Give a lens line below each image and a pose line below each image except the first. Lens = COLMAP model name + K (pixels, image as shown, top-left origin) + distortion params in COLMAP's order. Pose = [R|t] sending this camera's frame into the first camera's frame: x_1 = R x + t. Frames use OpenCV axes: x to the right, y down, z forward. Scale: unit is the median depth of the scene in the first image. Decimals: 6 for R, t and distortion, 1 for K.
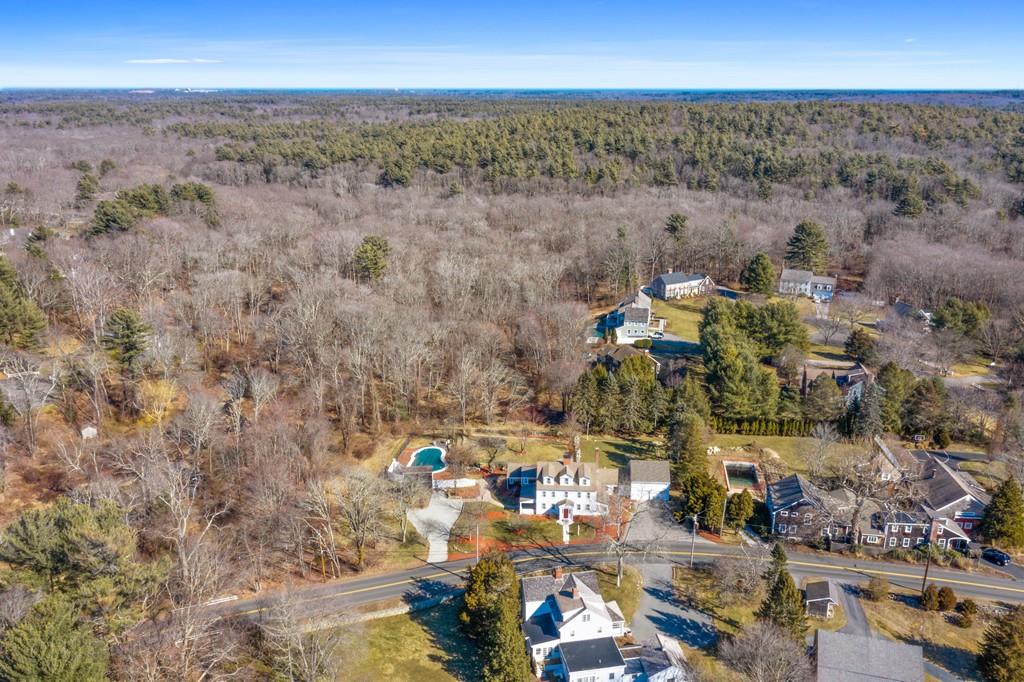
lens RADIAL K [[818.4, 0, 512.0], [0, 818.4, 343.4], [0, 0, 1]] dist [0.001337, 0.008324]
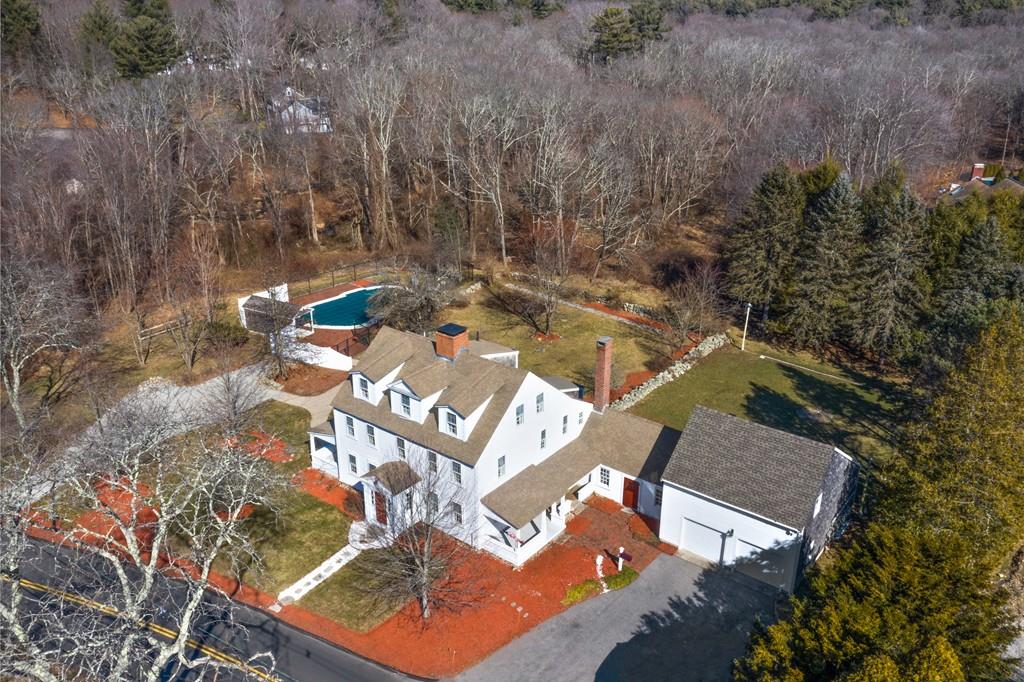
lens RADIAL K [[818.4, 0, 509.2], [0, 818.4, 337.6], [0, 0, 1]] dist [0.001337, 0.008324]
pose [[0.824291, 0.215713, -0.523462, 0.217551], [-0.171522, 0.976268, 0.132215, 0.088614], [0.539560, -0.019199, 0.841729, 0.684626]]
